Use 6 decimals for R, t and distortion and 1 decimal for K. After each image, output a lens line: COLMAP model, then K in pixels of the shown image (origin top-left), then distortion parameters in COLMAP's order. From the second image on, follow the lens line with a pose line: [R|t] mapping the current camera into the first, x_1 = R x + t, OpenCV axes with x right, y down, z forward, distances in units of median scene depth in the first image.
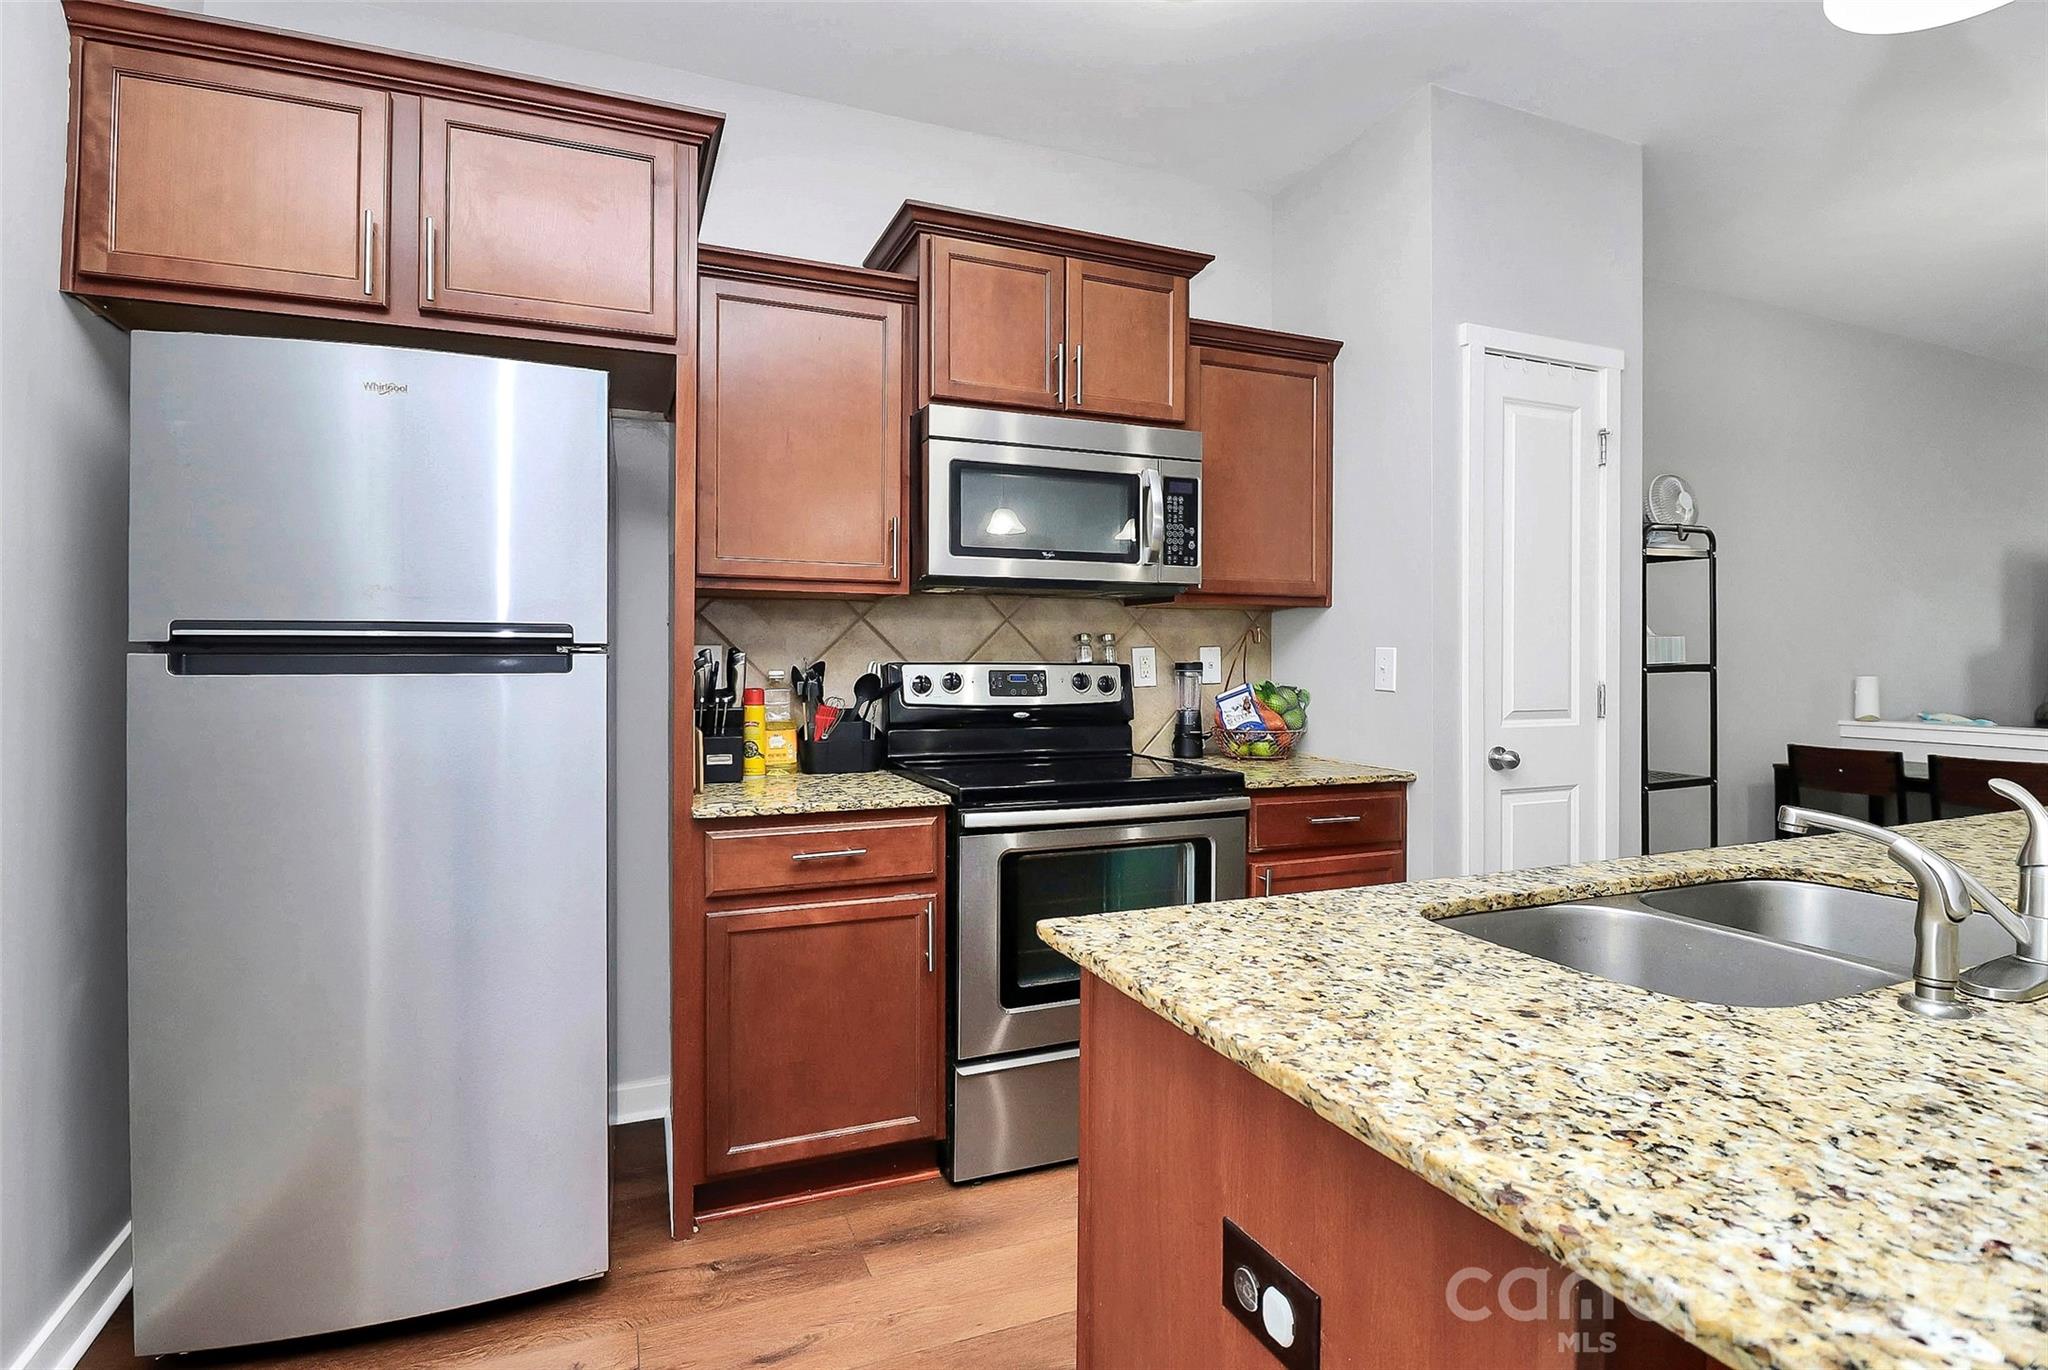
lens RADIAL K [[982.6, 0, 1023.3], [0, 982.6, 652.7], [0, 0, 1]] dist [0.002523, -0.011592]
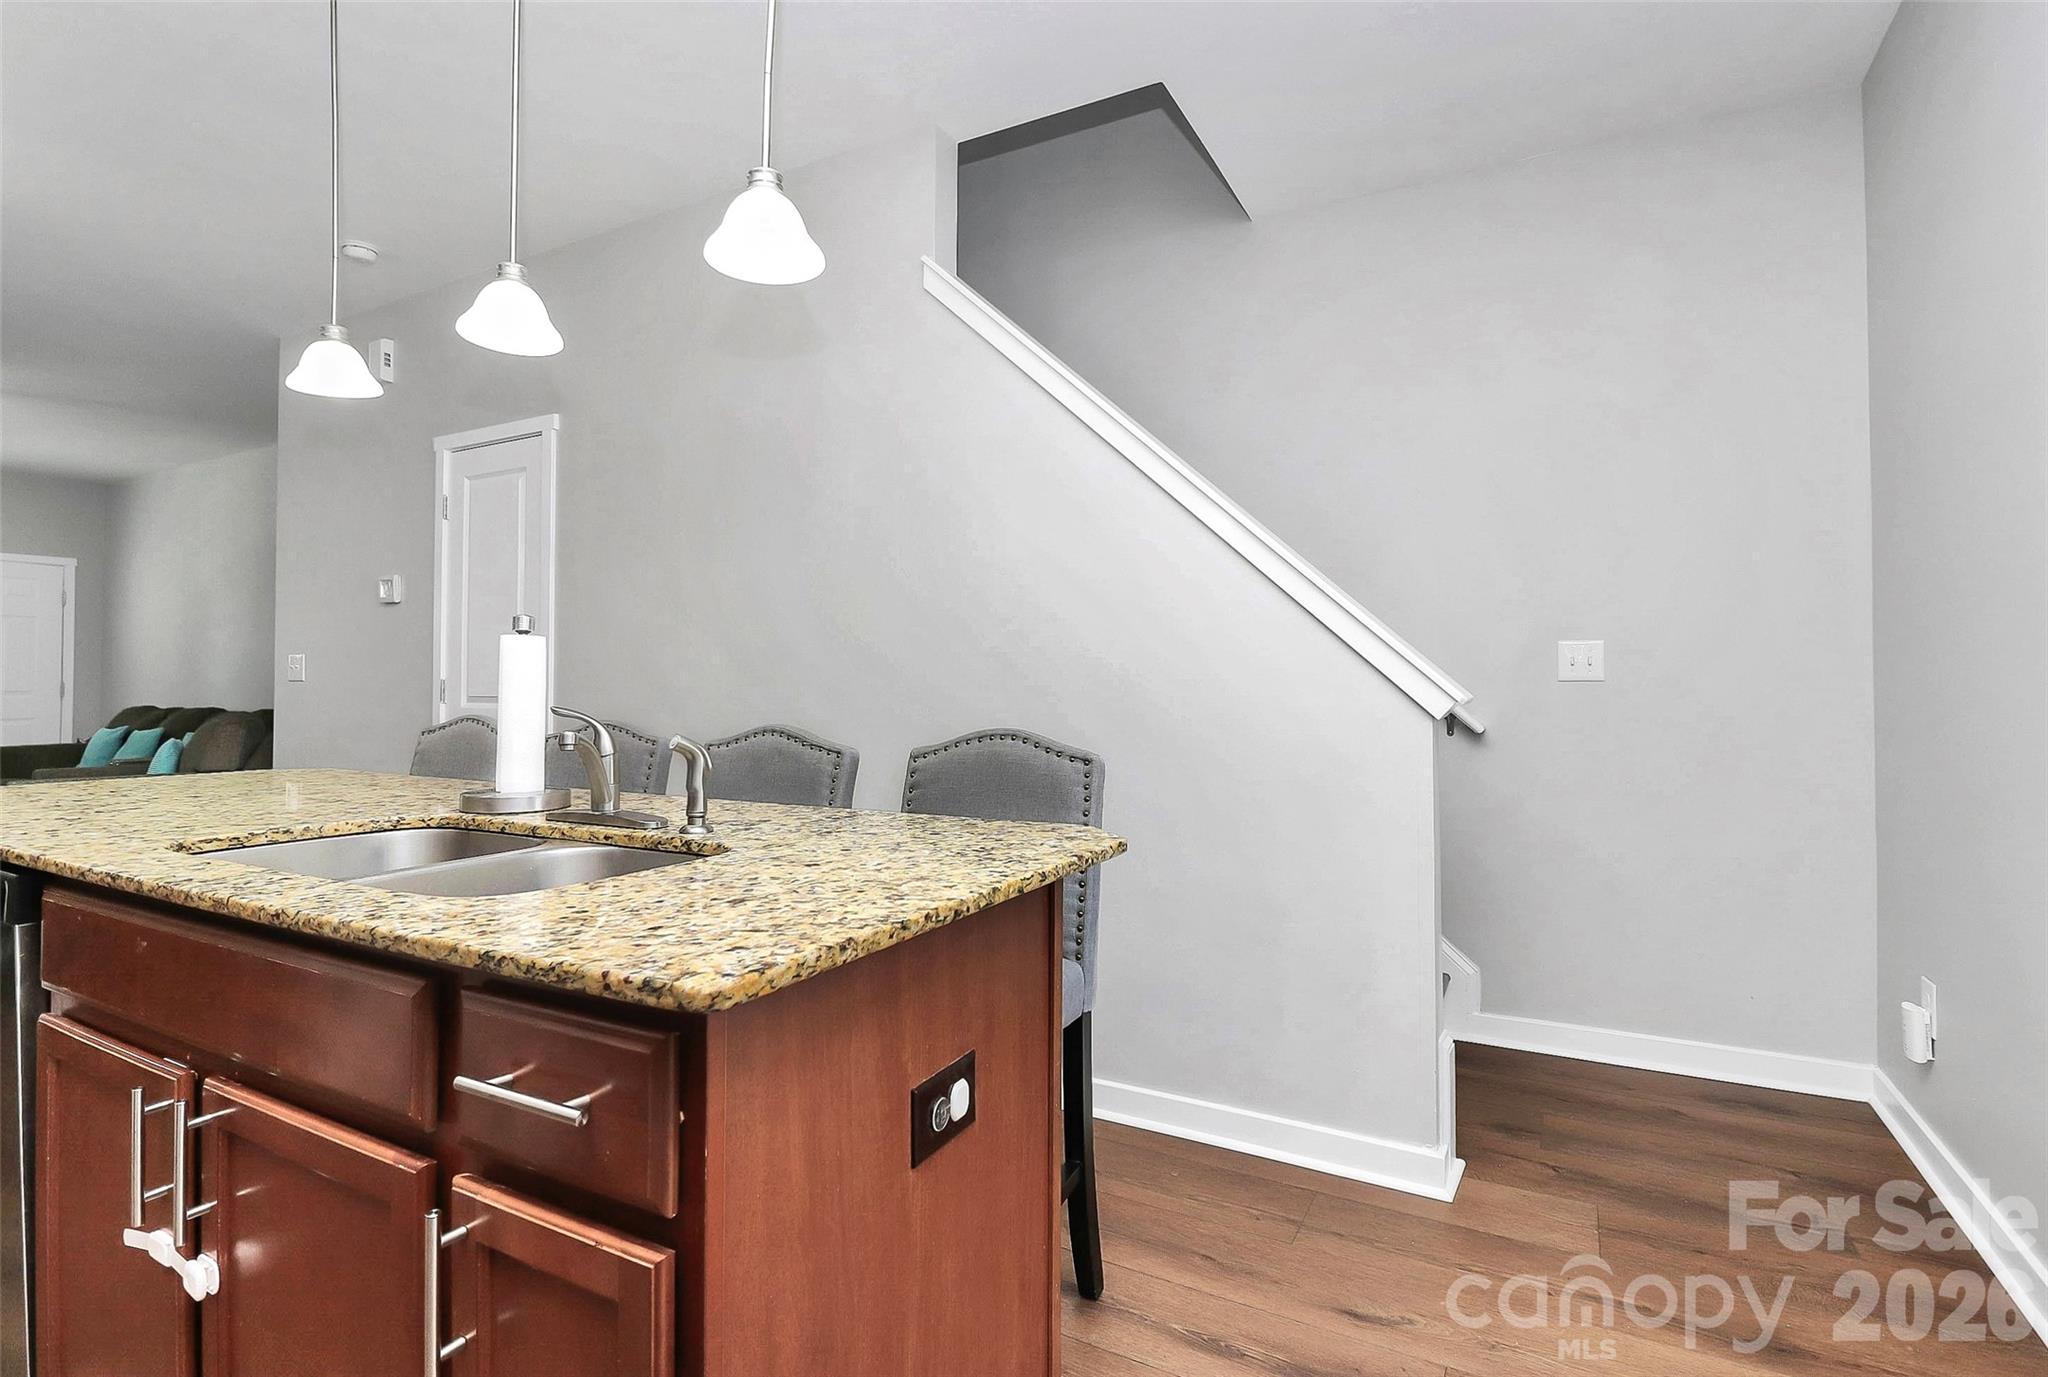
lens RADIAL K [[981.2, 0, 1009.2], [0, 981.2, 692.3], [0, 0, 1]] dist [-0.003755, -0.001110]
pose [[-0.623482, -0.000078, 0.781838, -0.253124], [-0.005441, 0.999976, -0.004239, 0.043893], [-0.781819, -0.006897, -0.623468, 0.557302]]
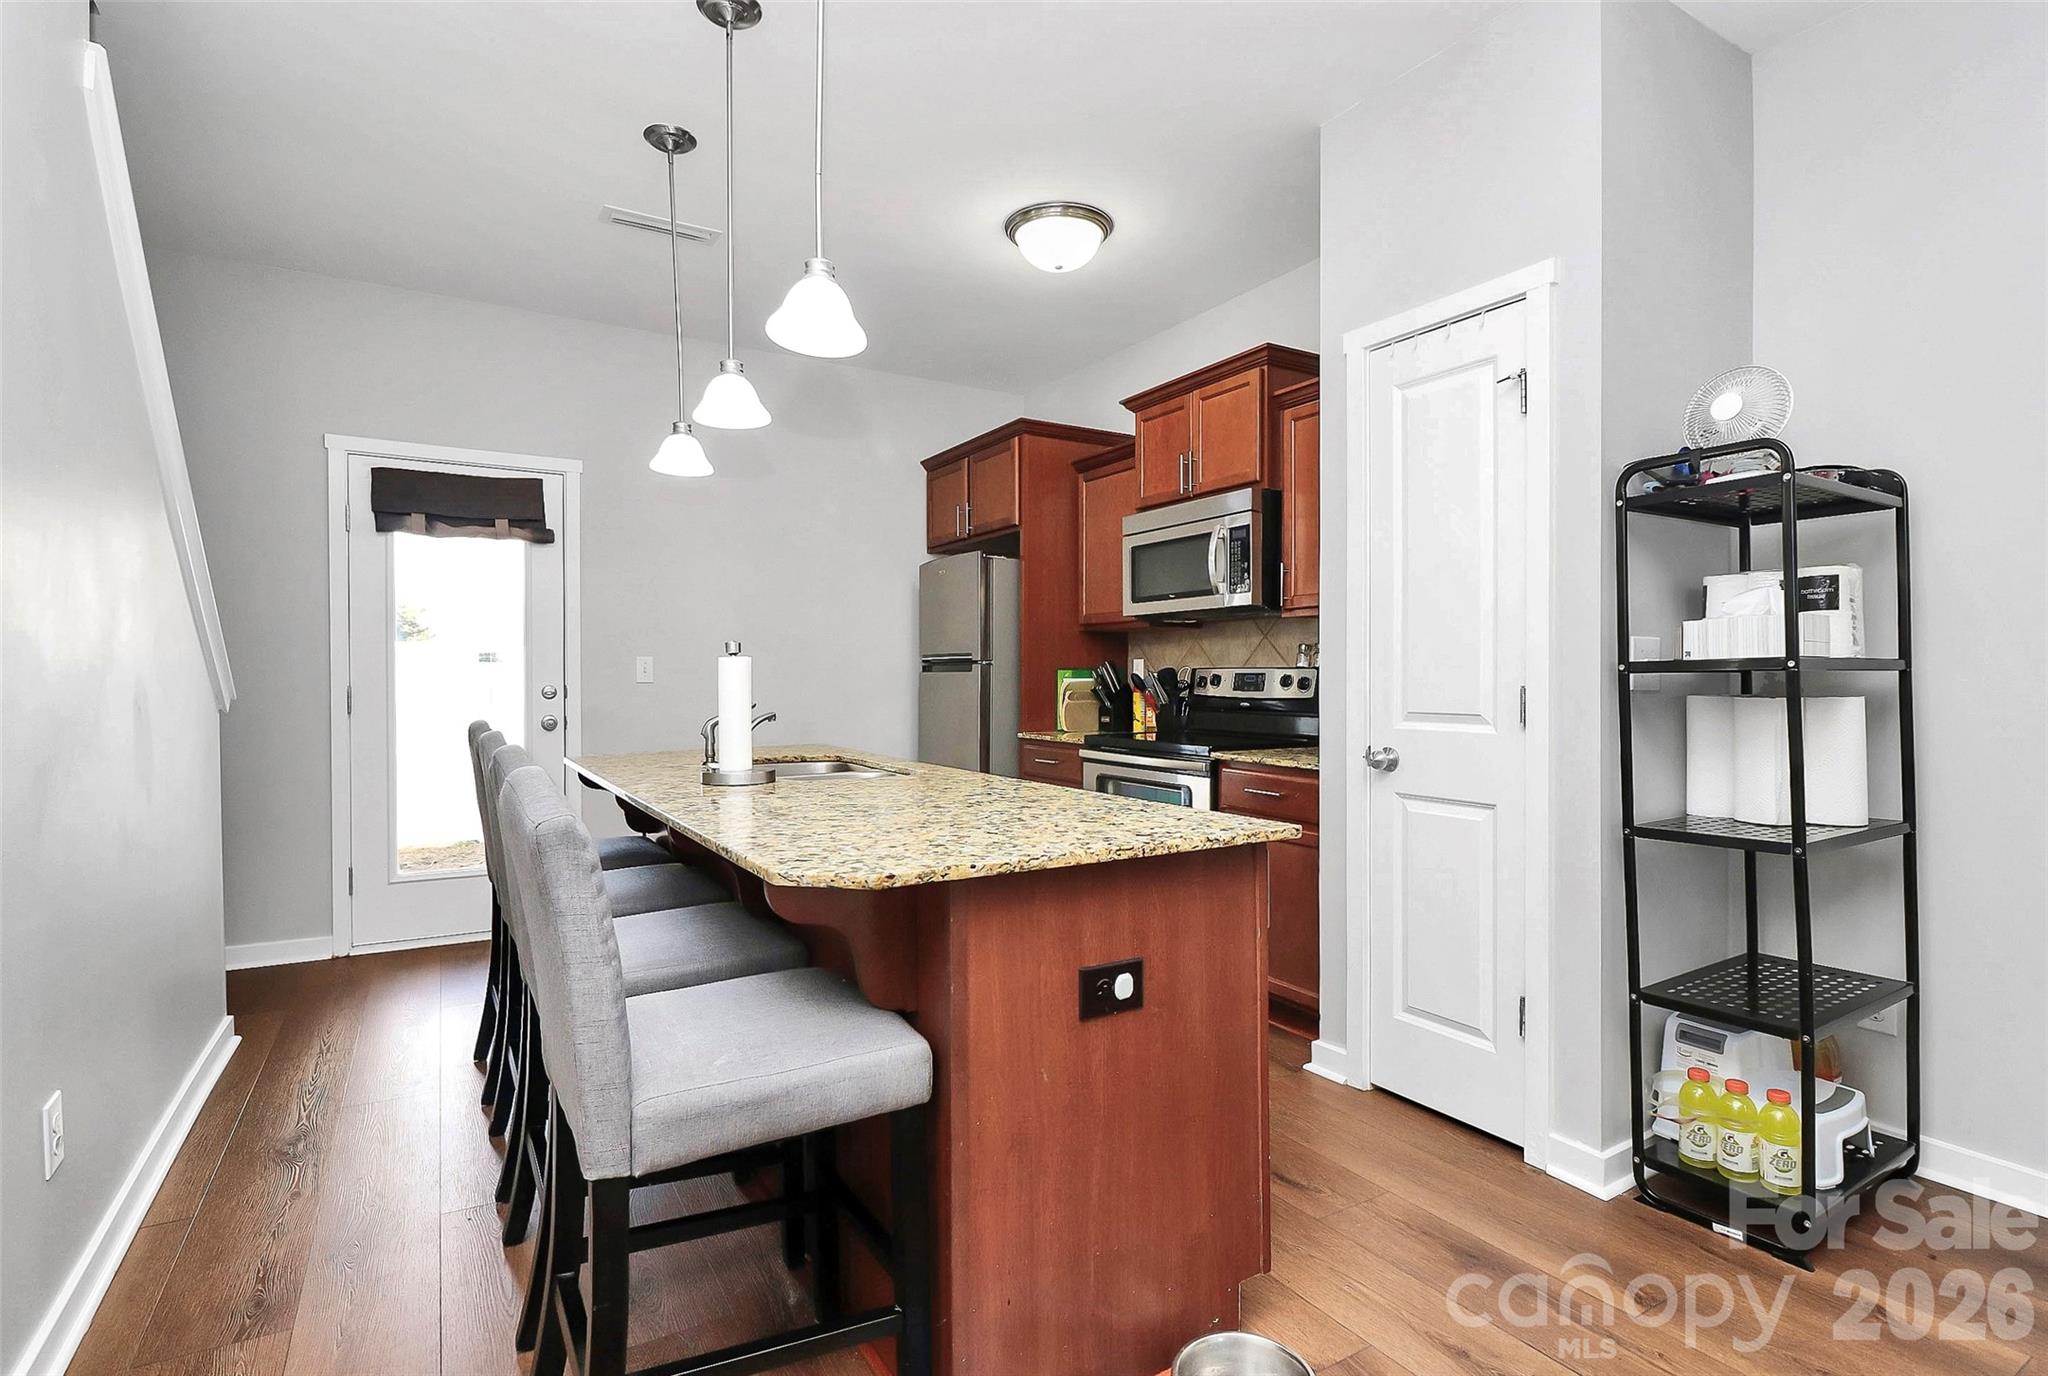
lens RADIAL K [[981.2, 0, 1009.2], [0, 981.2, 691.8], [0, 0, 1]] dist [-0.003755, -0.001110]
pose [[0.151885, 0.013746, -0.988303, 1.485508], [0.005823, 0.999873, 0.014802, 0.025242], [0.988381, -0.008003, 0.151785, 0.511477]]
